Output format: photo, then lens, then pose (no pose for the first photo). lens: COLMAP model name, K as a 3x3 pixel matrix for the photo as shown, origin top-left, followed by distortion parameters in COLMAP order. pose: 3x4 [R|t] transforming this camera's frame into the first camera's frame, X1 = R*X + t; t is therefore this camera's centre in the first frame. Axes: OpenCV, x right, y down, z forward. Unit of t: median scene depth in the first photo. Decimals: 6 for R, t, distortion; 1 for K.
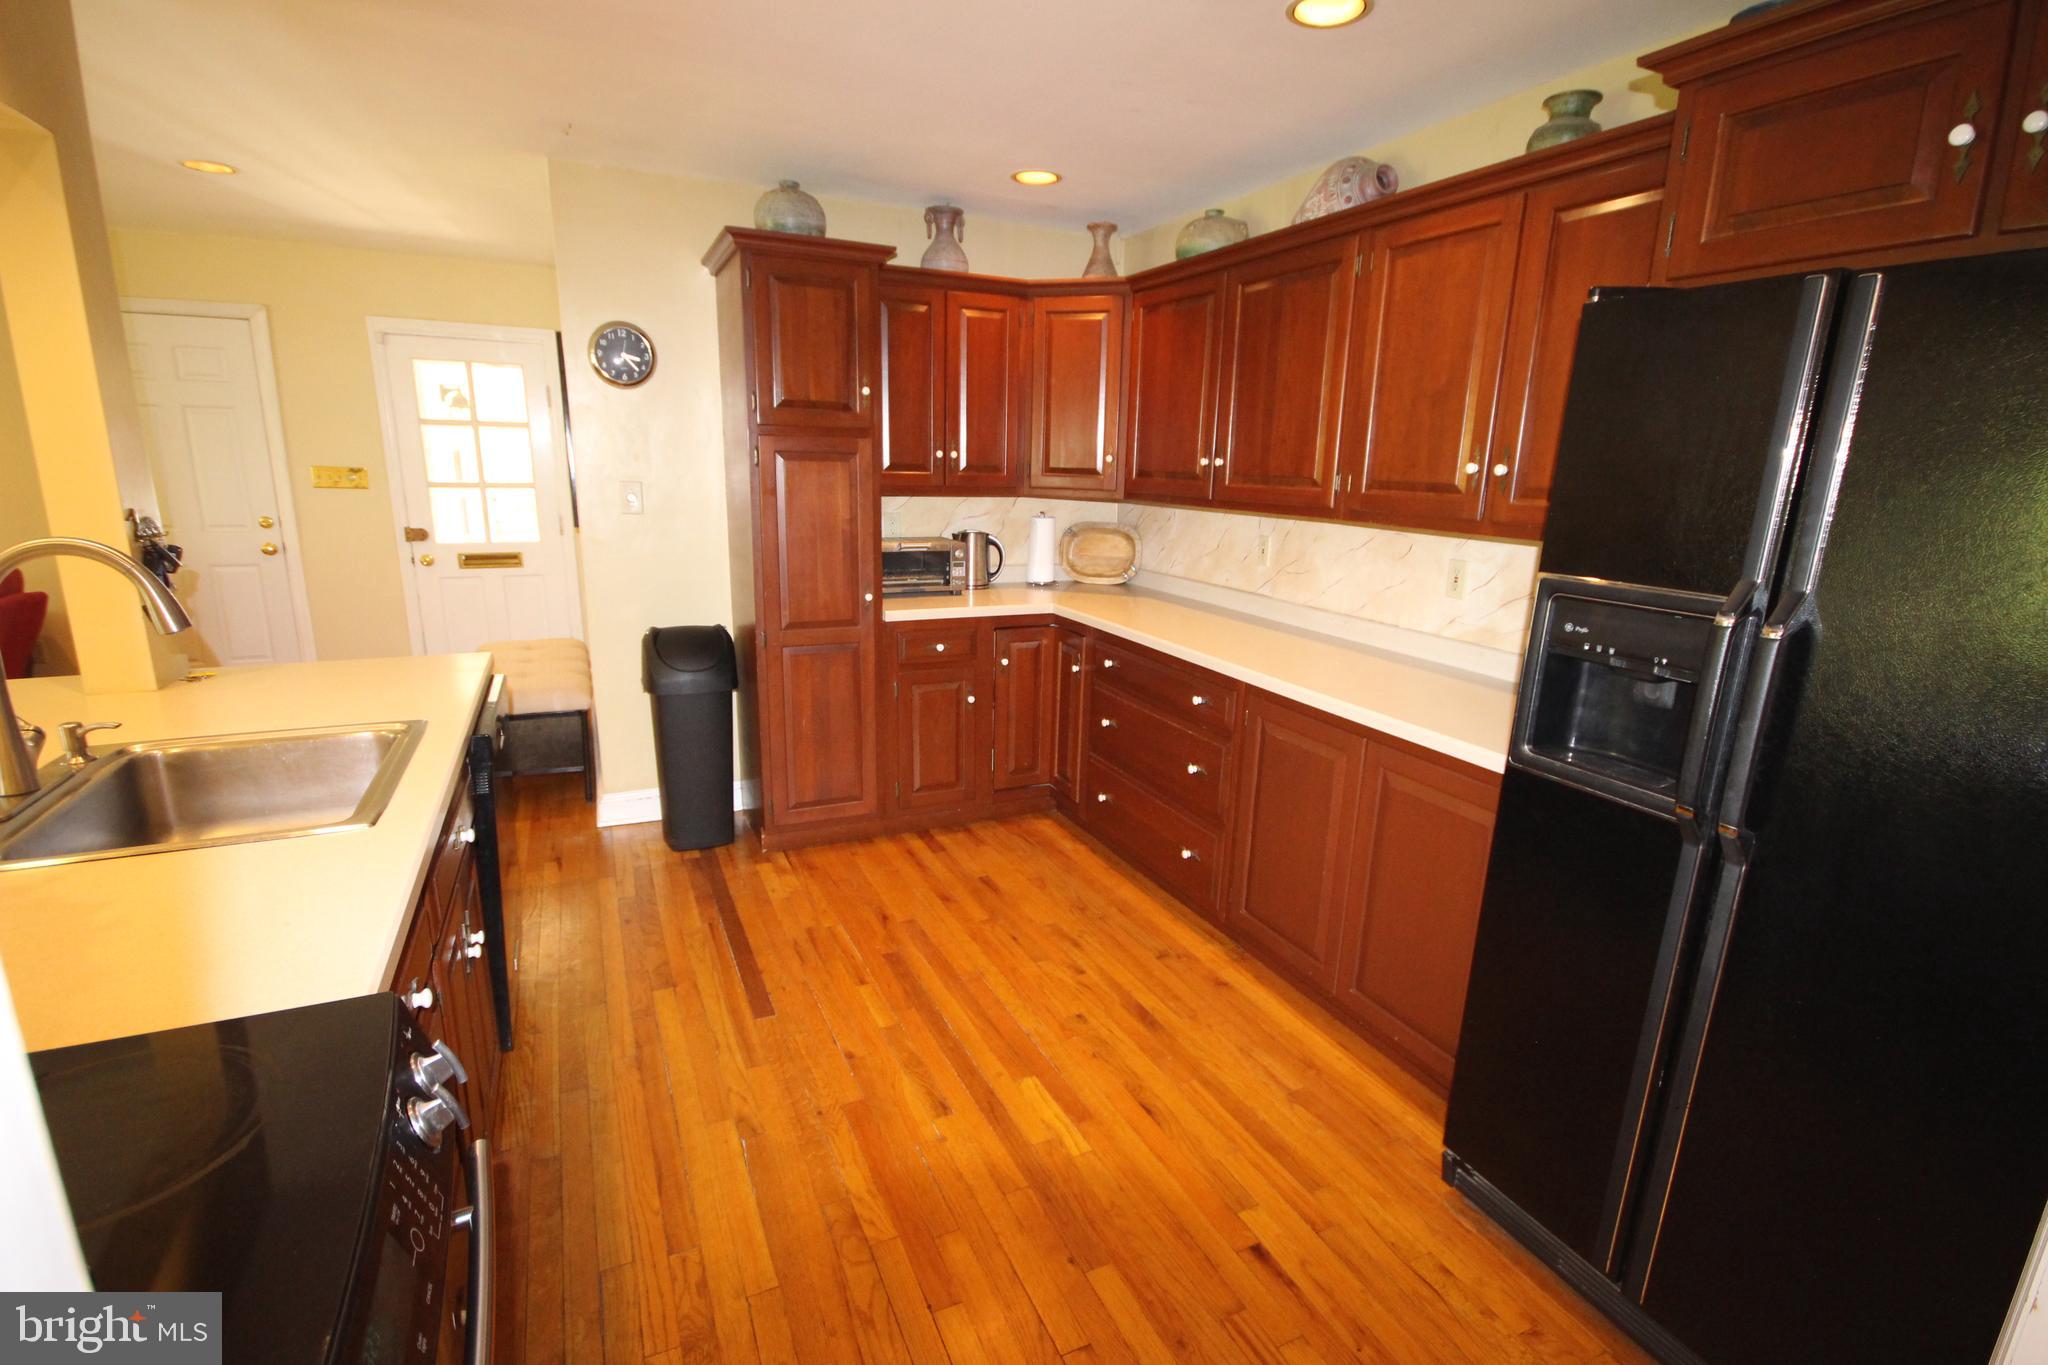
lens RADIAL K [[948.2, 0, 1044.2], [0, 948.2, 685.0], [0, 0, 1]] dist [0.002904, -0.007405]
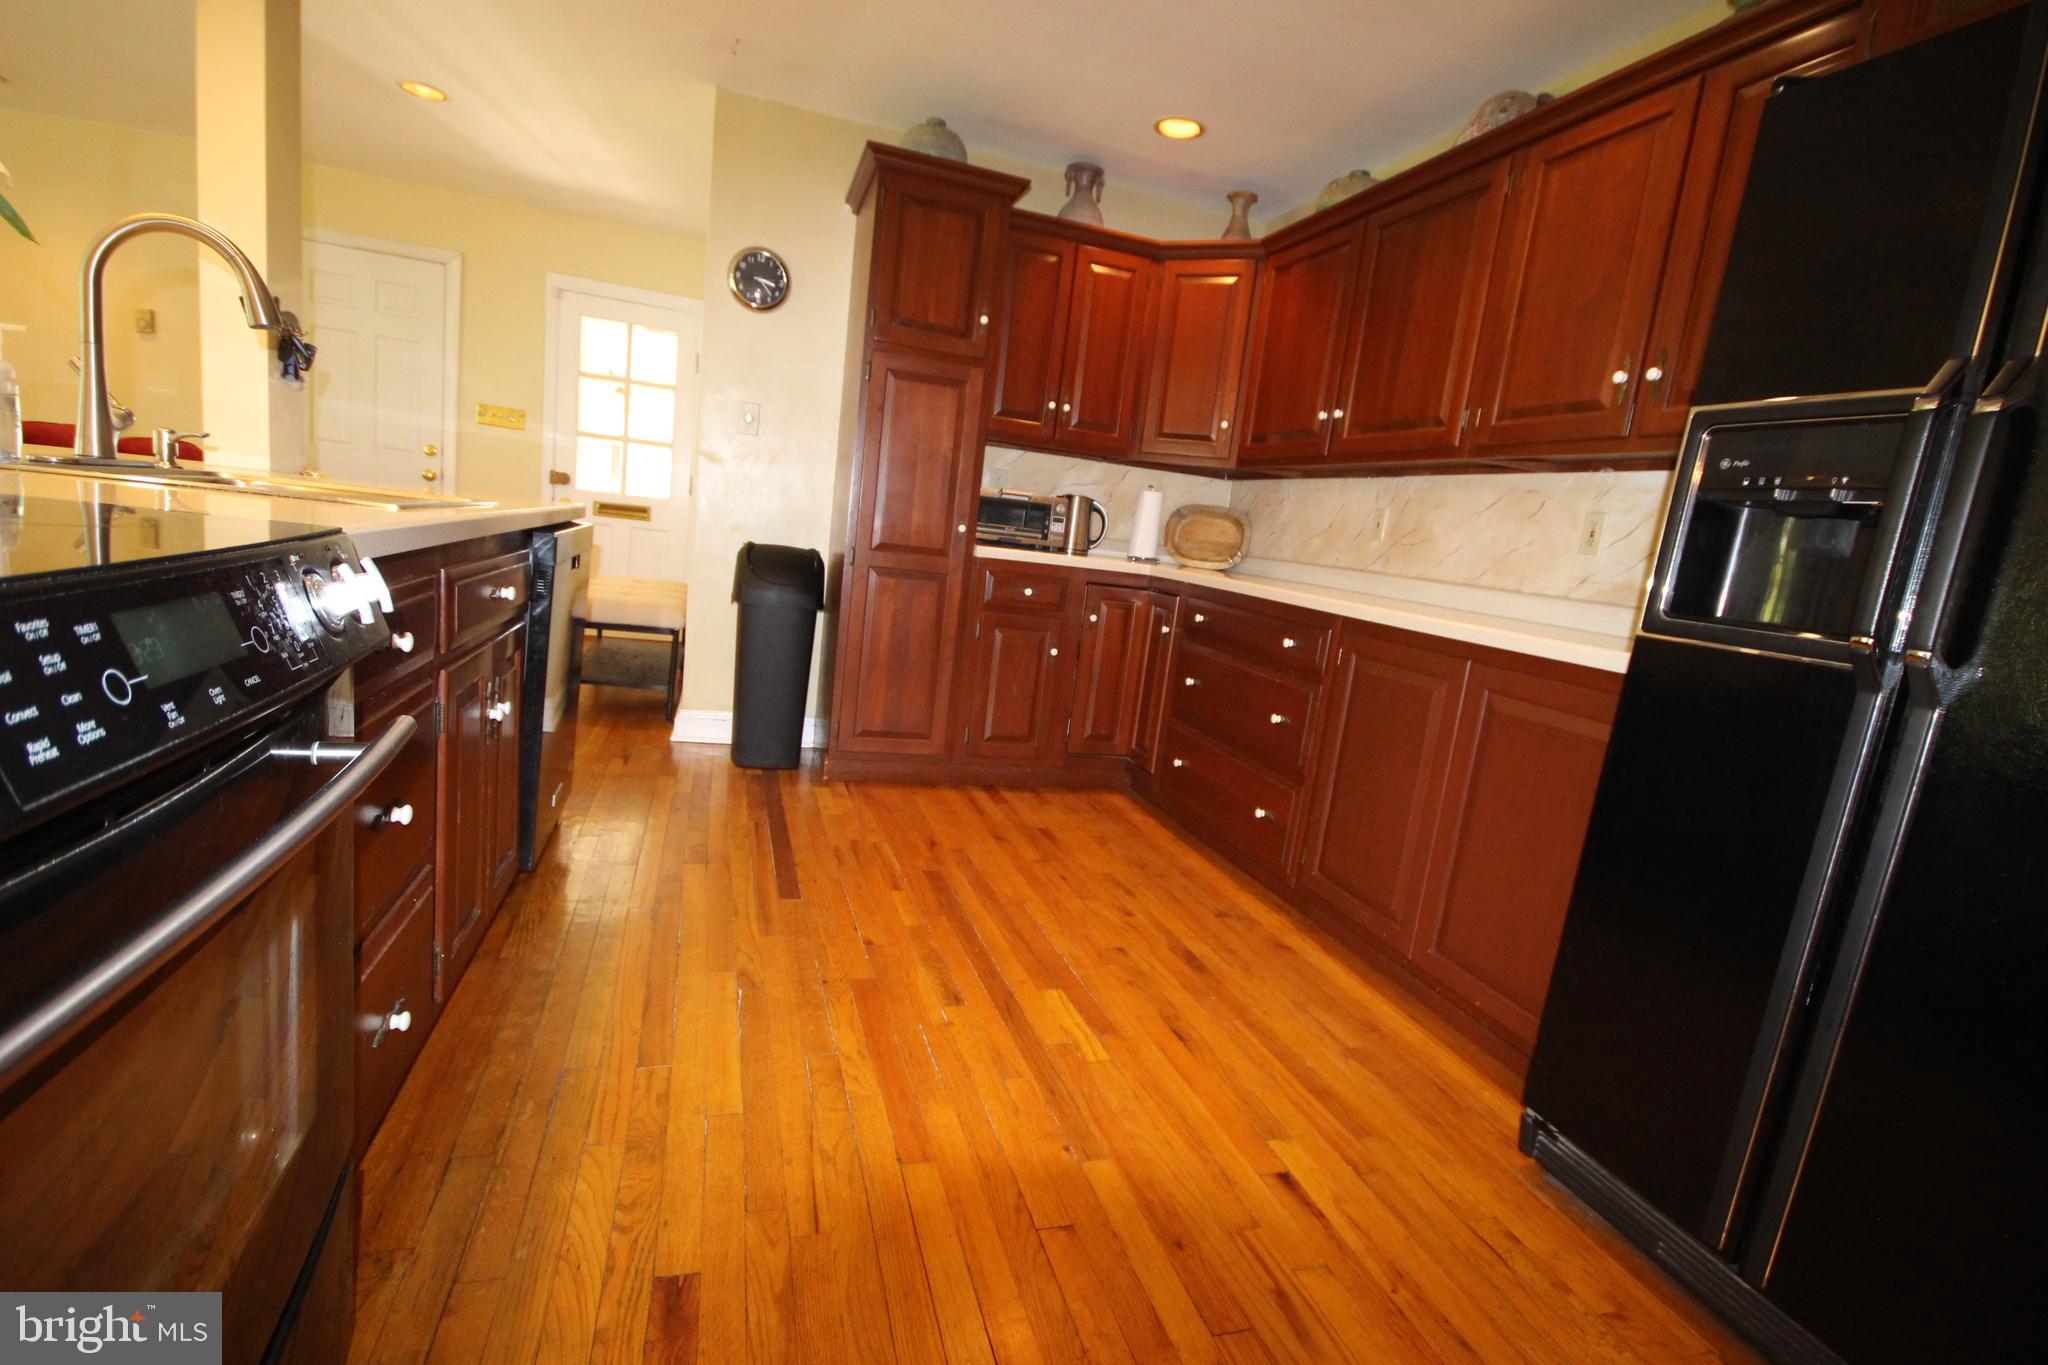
lens RADIAL K [[948.2, 0, 1044.2], [0, 948.2, 685.0], [0, 0, 1]] dist [0.002904, -0.007405]
pose [[0.986848, 0.111727, -0.116827, 0.038345], [-0.120803, 0.989936, -0.073706, 0.154081], [0.107416, 0.086850, 0.990413, 0.057758]]
